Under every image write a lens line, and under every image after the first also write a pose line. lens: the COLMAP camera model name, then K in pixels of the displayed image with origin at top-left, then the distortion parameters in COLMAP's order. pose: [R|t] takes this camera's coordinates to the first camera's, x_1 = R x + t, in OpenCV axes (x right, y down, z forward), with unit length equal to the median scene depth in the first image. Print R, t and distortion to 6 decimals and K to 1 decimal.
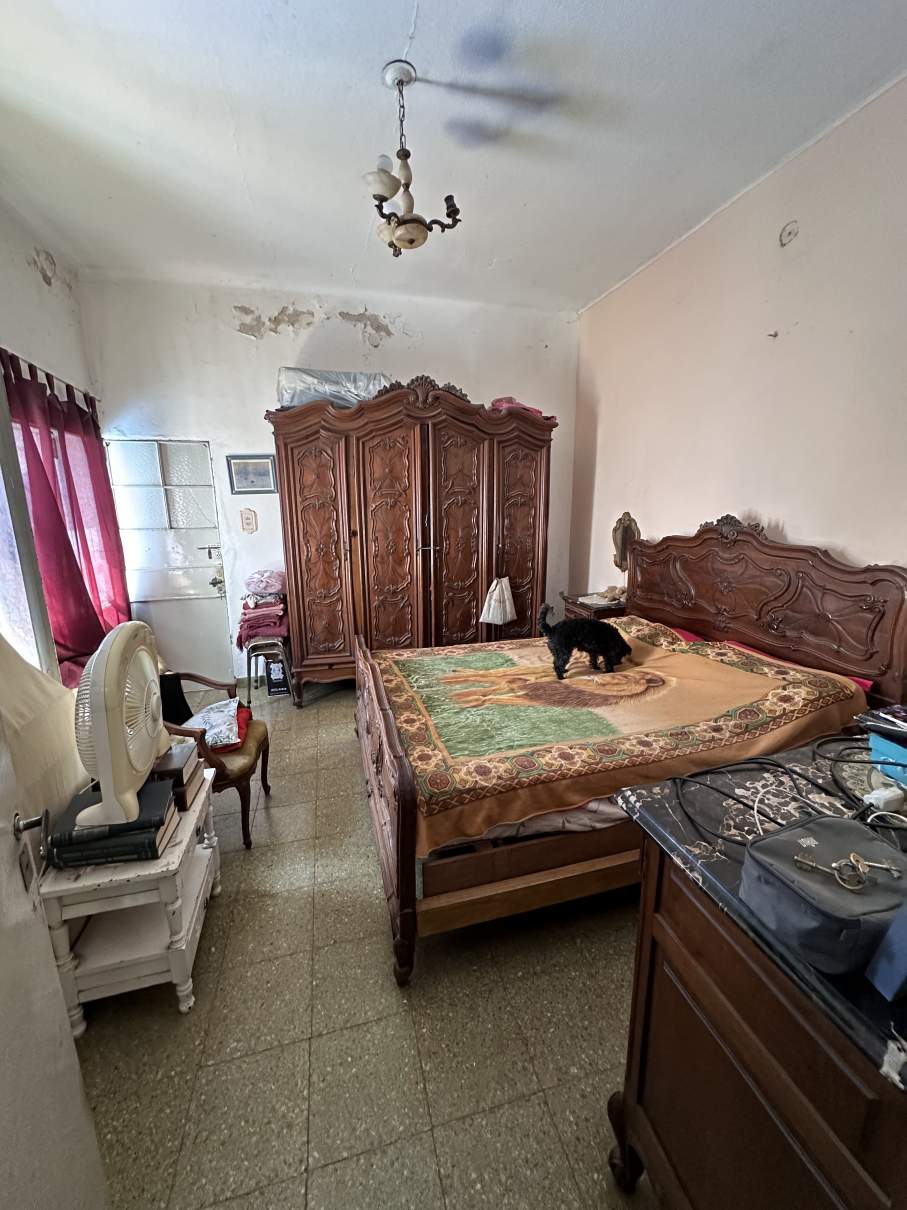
lens RADIAL K [[484.3, 0, 453.8], [0, 484.3, 604.6], [0, 0, 1]] dist [-0.003974, 0.001082]
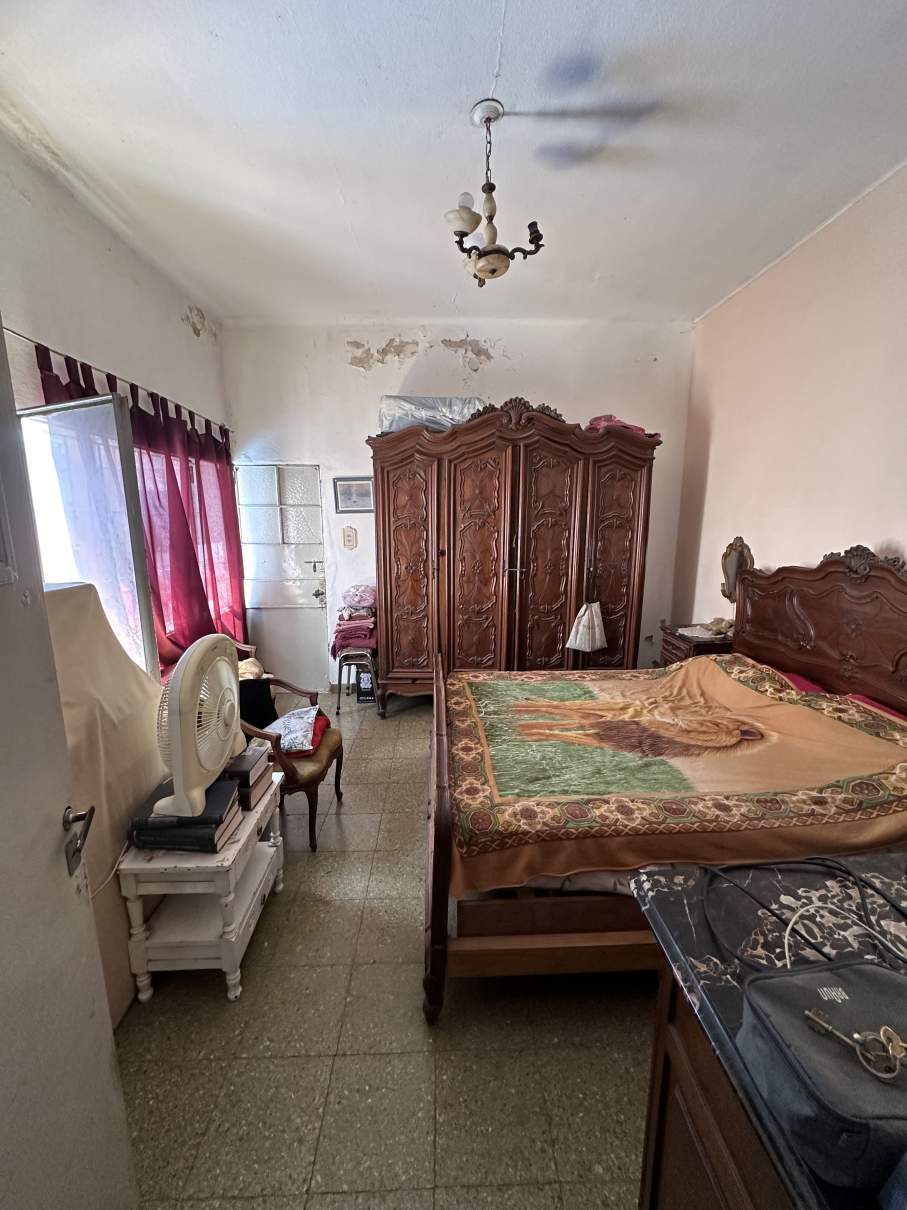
lens RADIAL K [[484.3, 0, 453.1], [0, 484.3, 604.8], [0, 0, 1]] dist [-0.003974, 0.001082]
pose [[0.973406, 0.050633, -0.223421, 0.094572], [-0.056774, 0.998163, -0.021147, -0.032851], [0.221940, 0.033269, 0.974493, 0.023845]]
